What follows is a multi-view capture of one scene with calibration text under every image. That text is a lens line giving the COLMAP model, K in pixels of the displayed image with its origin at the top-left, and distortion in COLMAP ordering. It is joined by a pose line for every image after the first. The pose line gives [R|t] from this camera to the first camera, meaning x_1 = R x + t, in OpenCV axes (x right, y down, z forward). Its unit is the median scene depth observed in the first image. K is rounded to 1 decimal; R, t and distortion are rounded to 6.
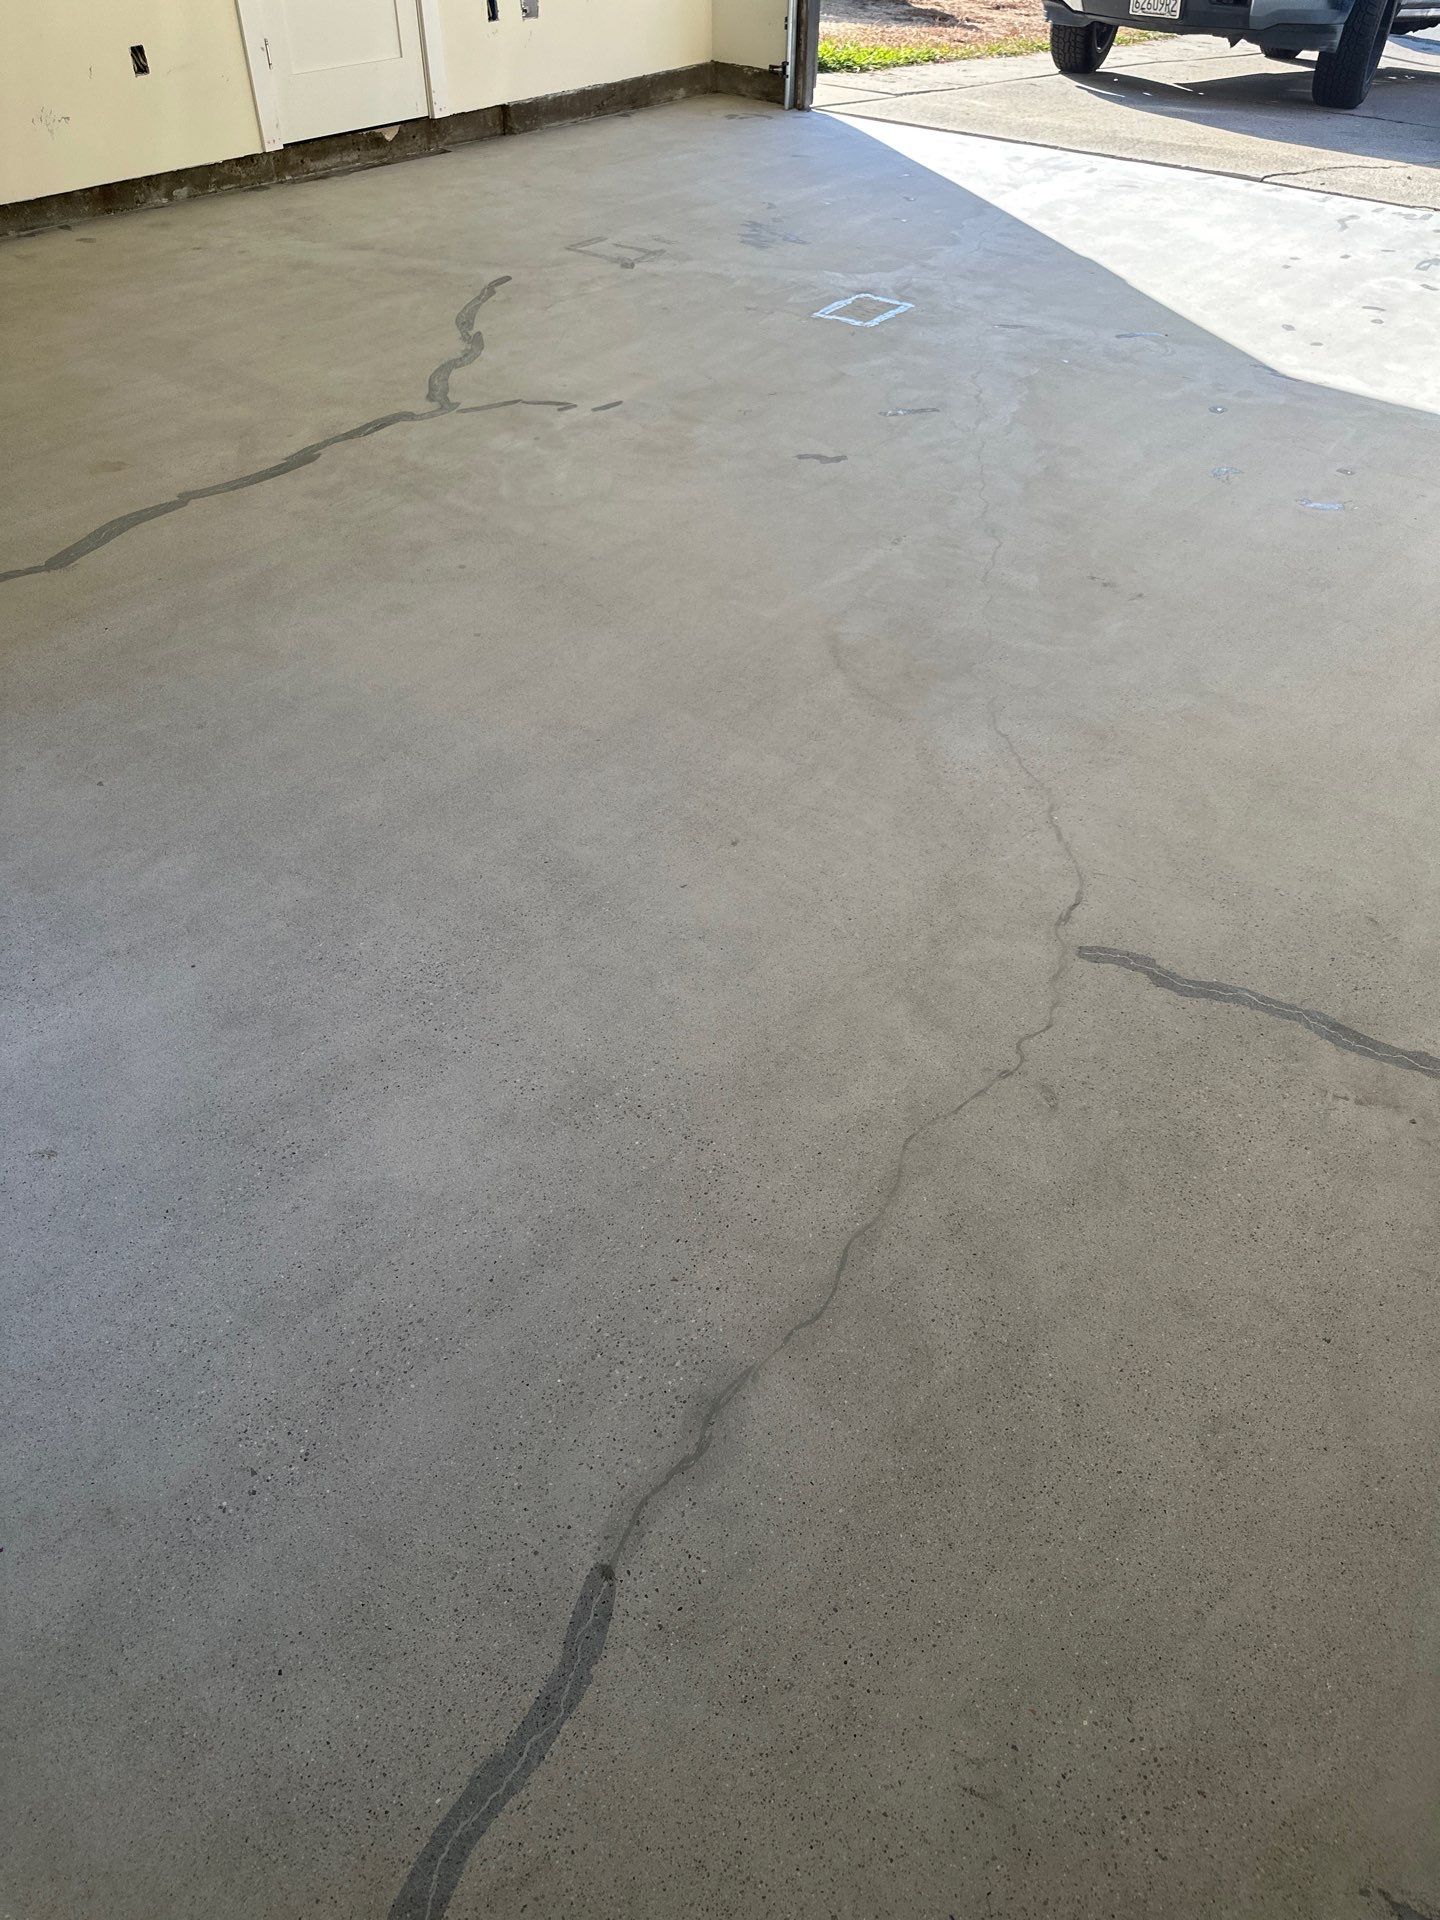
lens RADIAL K [[1361.9, 0, 733.7], [0, 1361.9, 959.7], [0, 0, 1]] dist [0.037441, -0.042138]
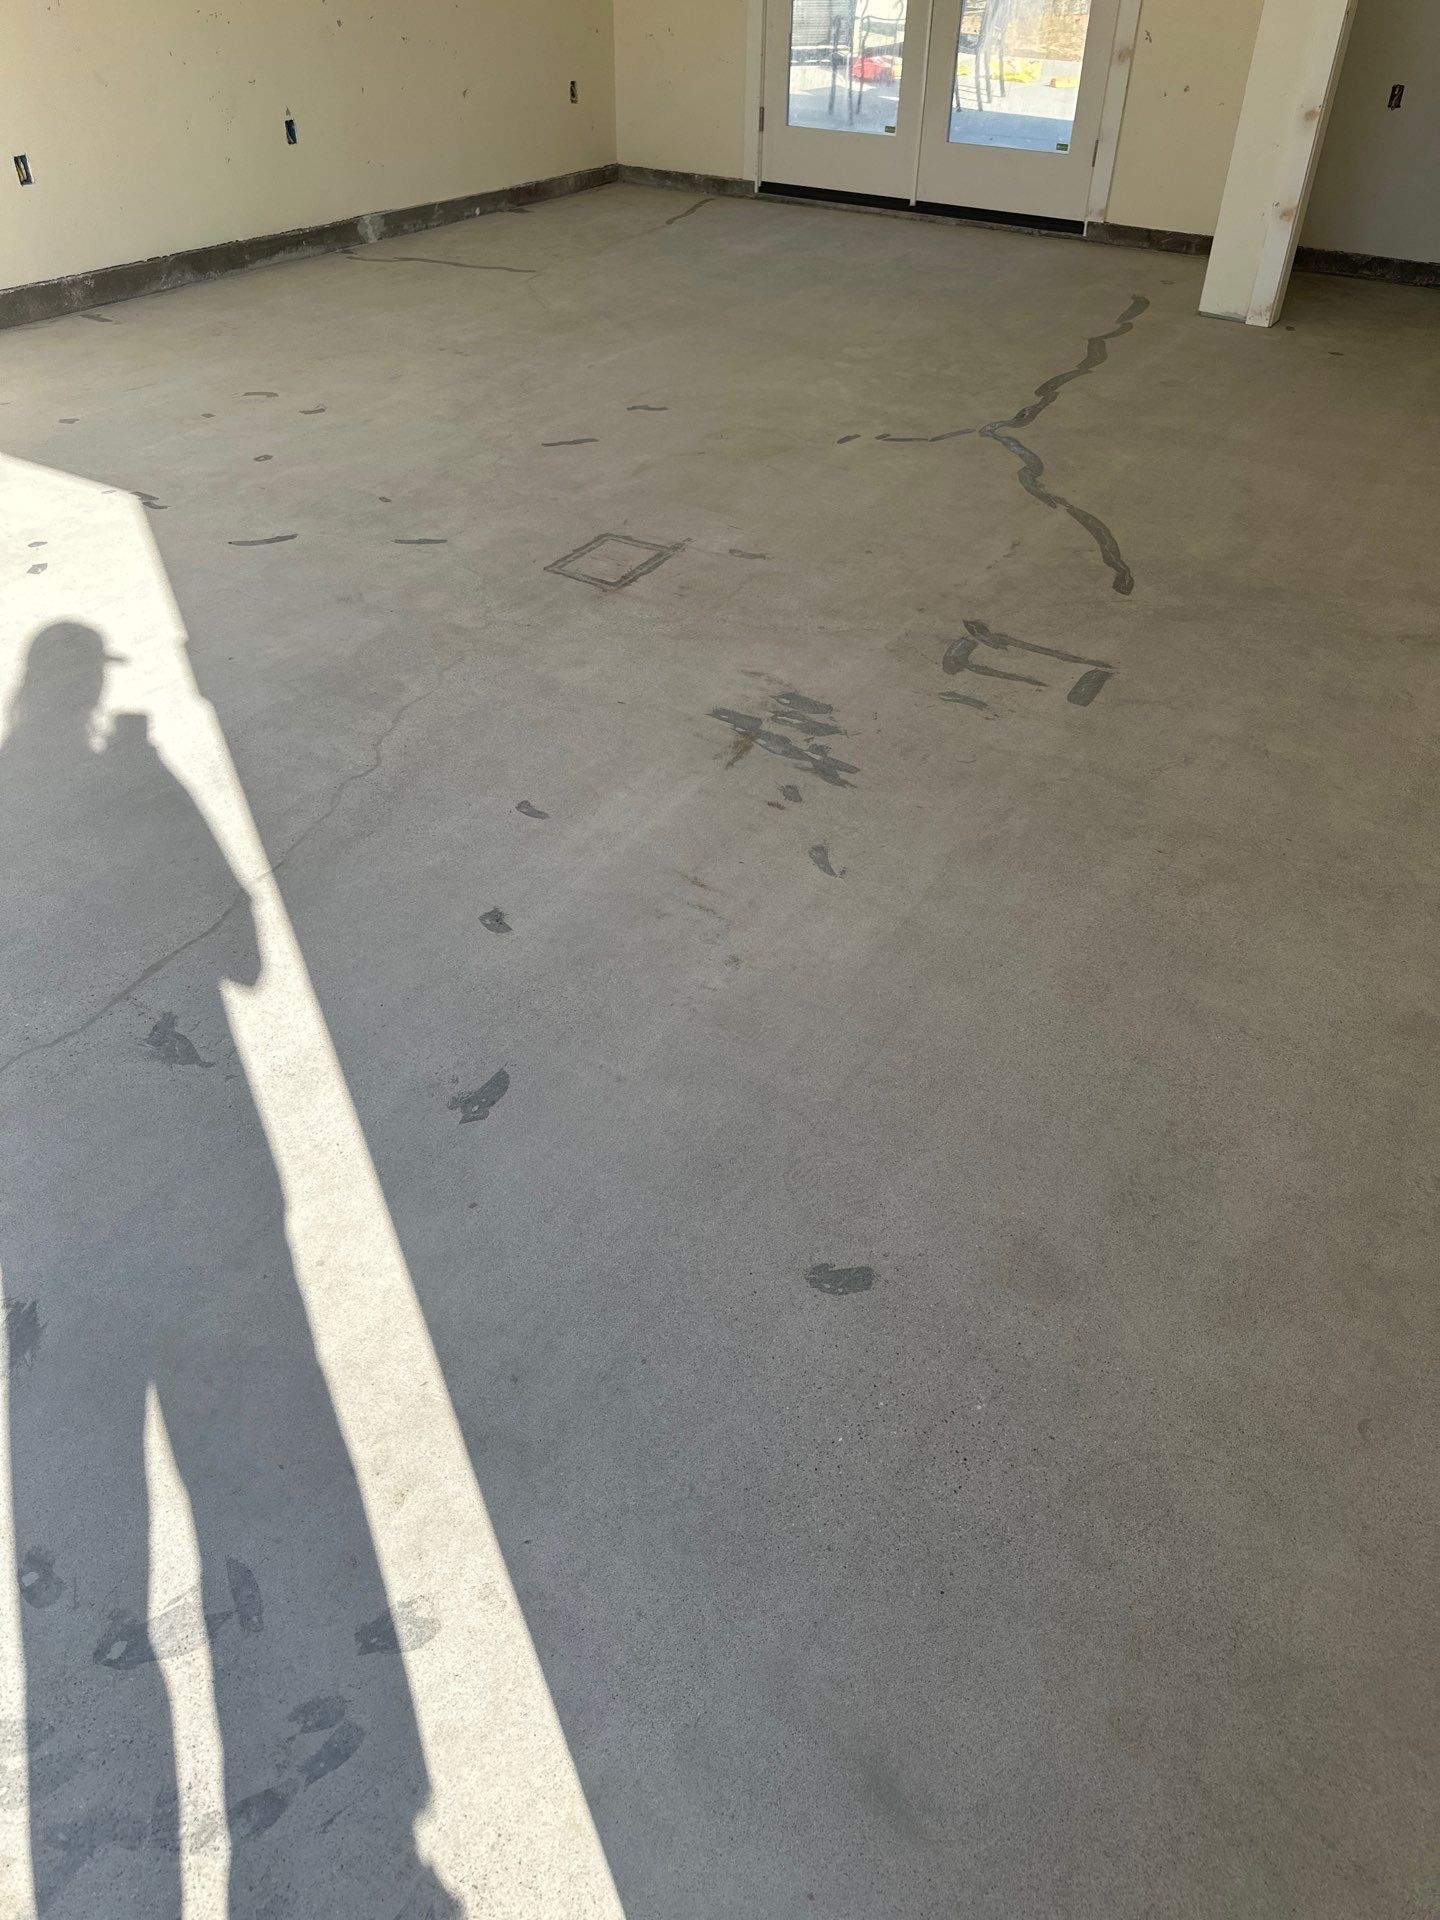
lens RADIAL K [[1330.5, 0, 711.2], [0, 1330.5, 956.1], [0, 0, 1]] dist [0.091582, -0.120212]
pose [[-0.991727, 0.050373, -0.118071, 0.158940], [-0.107736, 0.173478, 0.978927, -1.333502], [0.069794, 0.983549, -0.166616, 1.535157]]
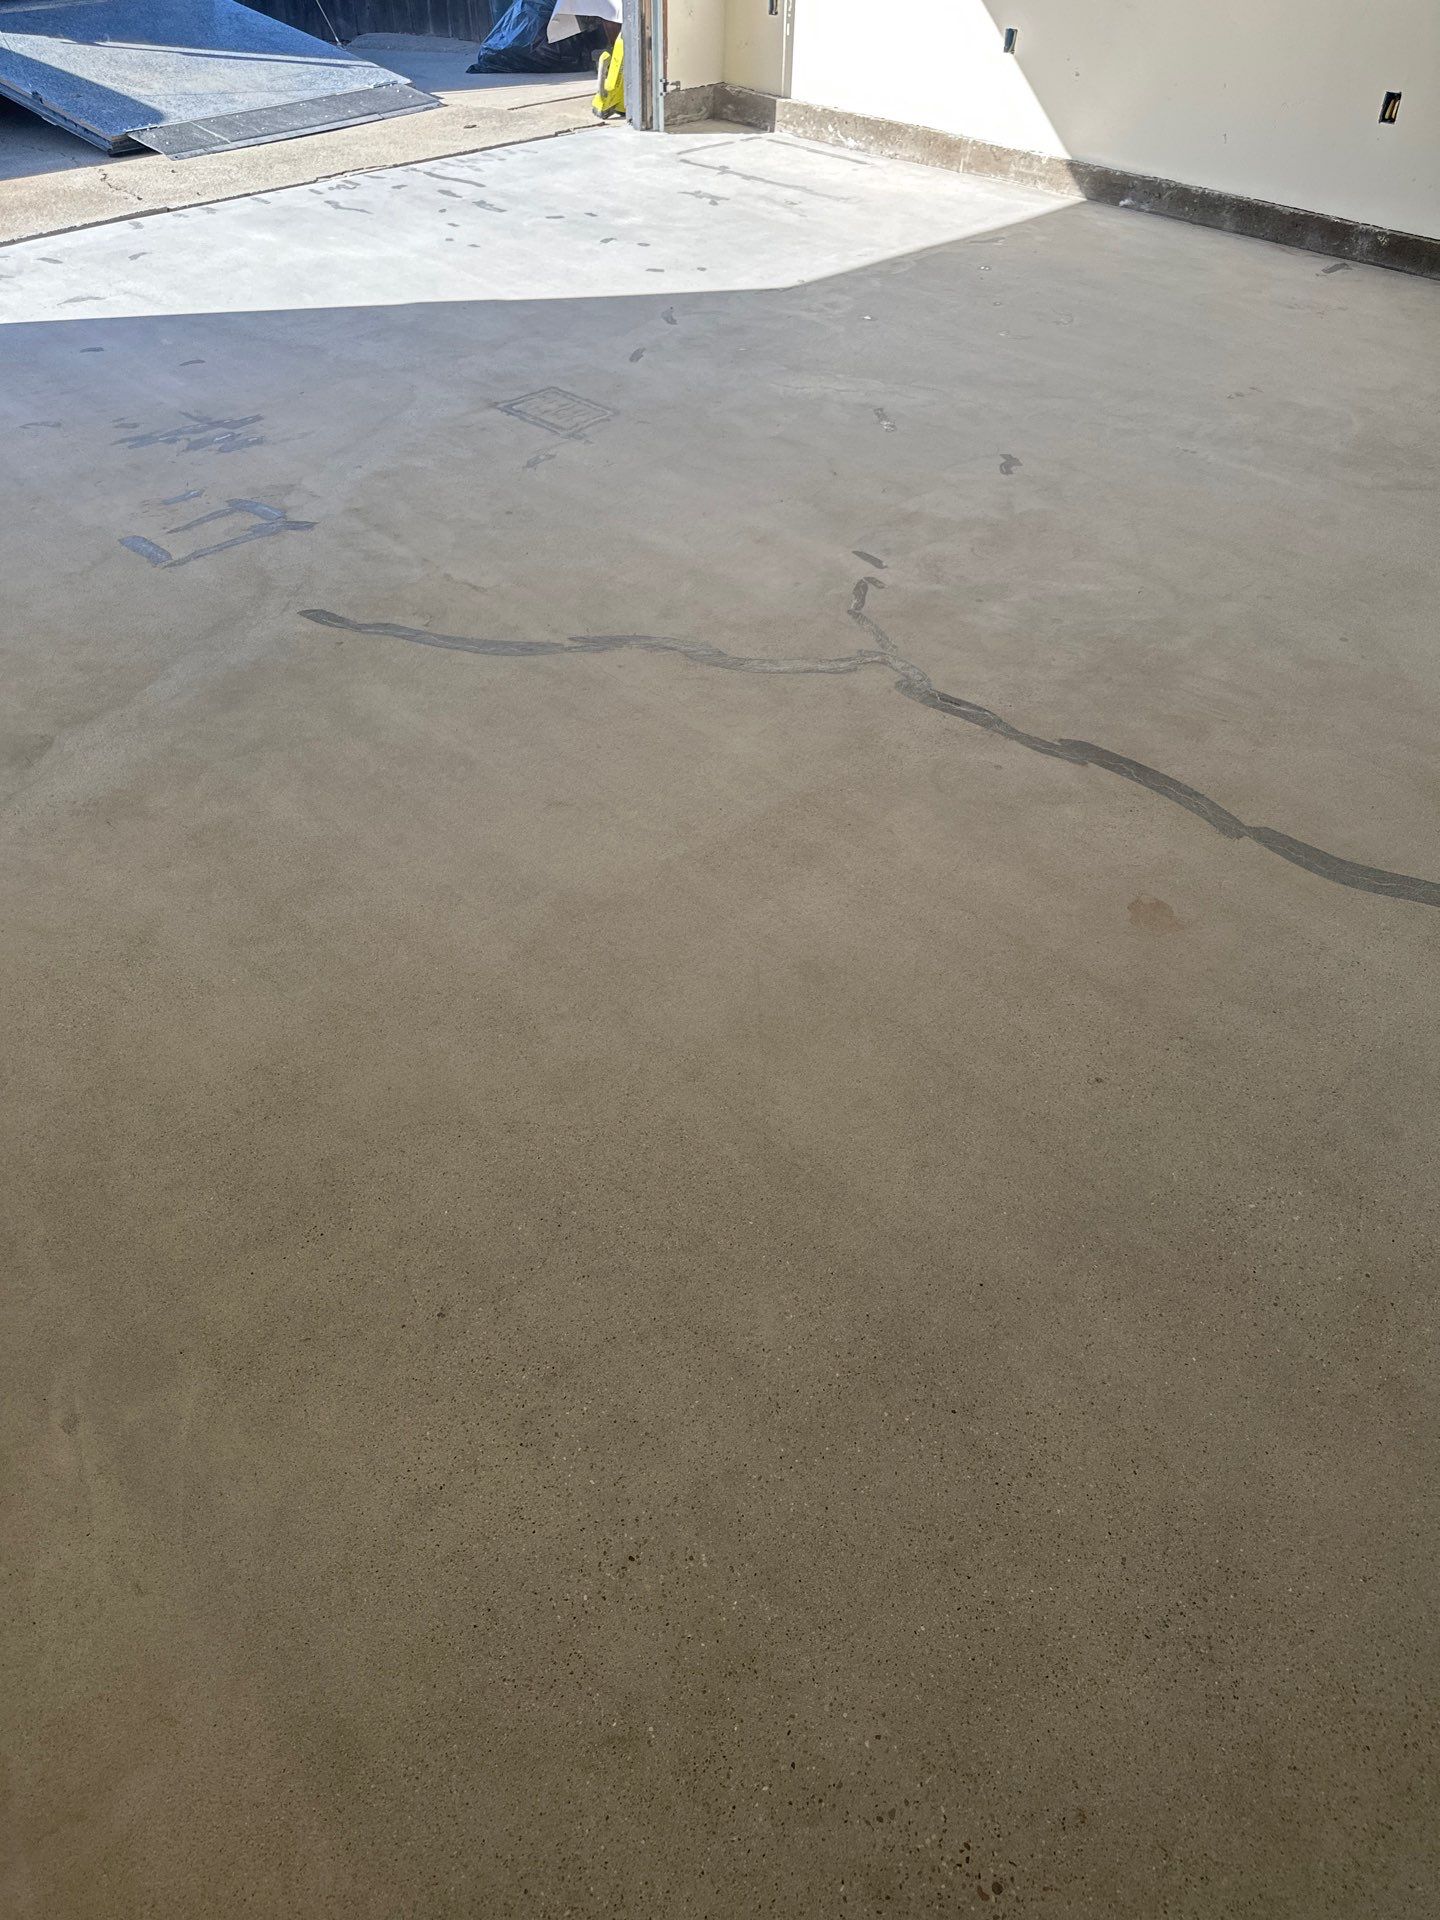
lens RADIAL K [[1361.9, 0, 733.7], [0, 1361.9, 959.7], [0, 0, 1]] dist [0.037441, -0.042138]
pose [[0.104664, -0.676738, 0.728746, -0.839867], [0.653398, 0.599218, 0.462611, -0.675576], [-0.749744, 0.427743, 0.504896, 0.731586]]
